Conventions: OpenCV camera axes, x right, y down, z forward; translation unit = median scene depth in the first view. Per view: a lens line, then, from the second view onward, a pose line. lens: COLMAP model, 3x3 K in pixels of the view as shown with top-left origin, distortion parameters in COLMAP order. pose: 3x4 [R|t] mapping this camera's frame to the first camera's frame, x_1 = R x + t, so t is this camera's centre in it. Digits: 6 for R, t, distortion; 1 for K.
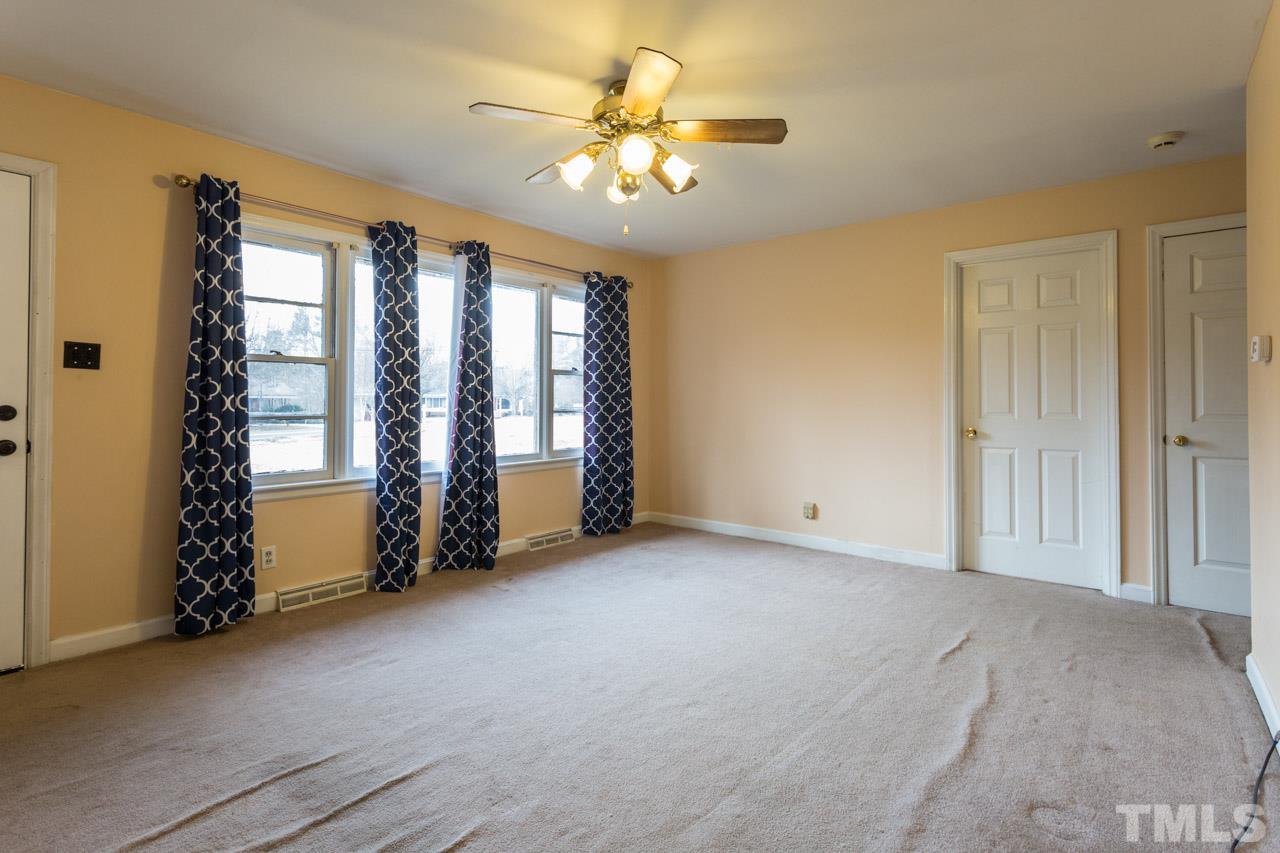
lens RADIAL K [[617.7, 0, 634.2], [0, 617.7, 396.7], [0, 0, 1]] dist [0.007332, -0.000311]
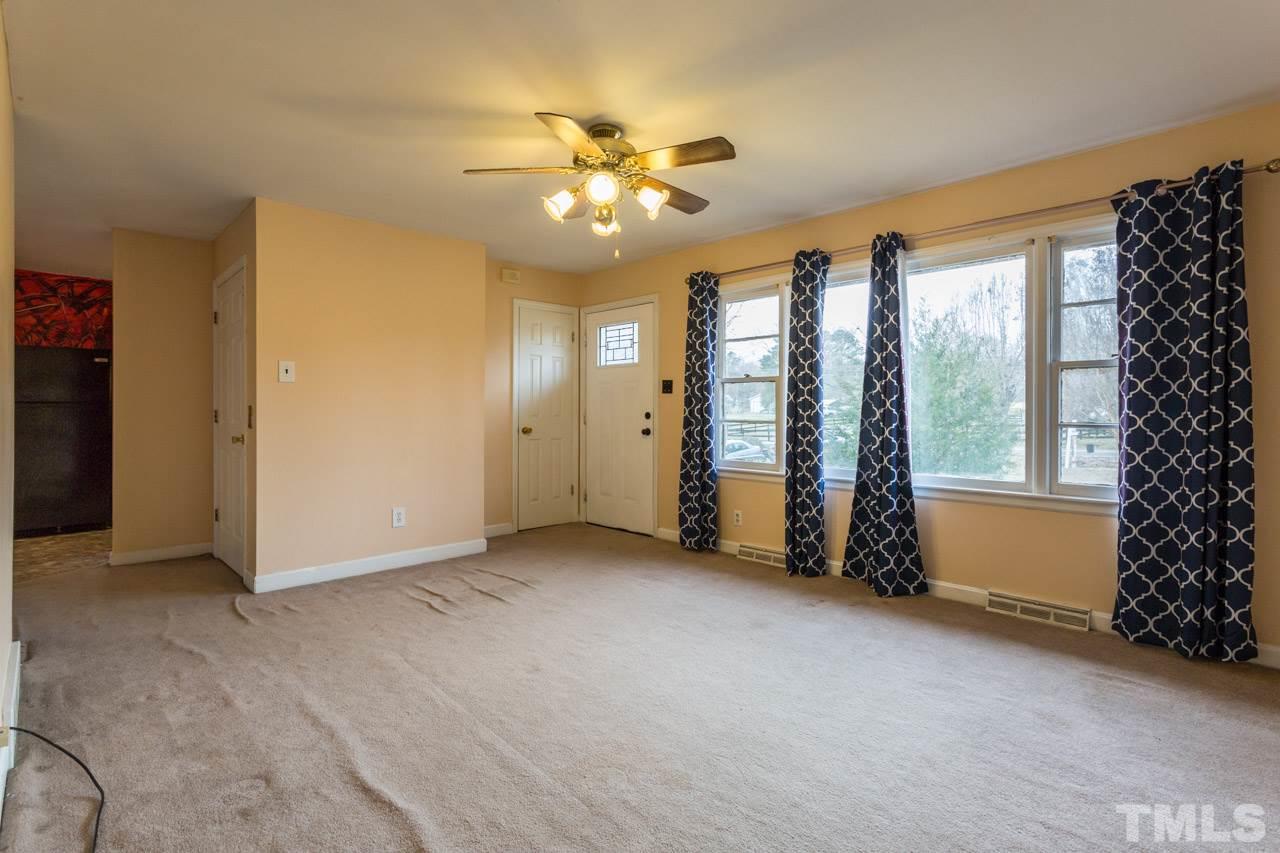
lens RADIAL K [[617.7, 0, 642.5], [0, 617.7, 418.7], [0, 0, 1]] dist [0.007332, -0.000311]
pose [[-0.108843, 0.012860, -0.993976, 0.726559], [0.007713, 0.999897, 0.012092, 0.006939], [0.994029, -0.006350, -0.108931, 0.786092]]
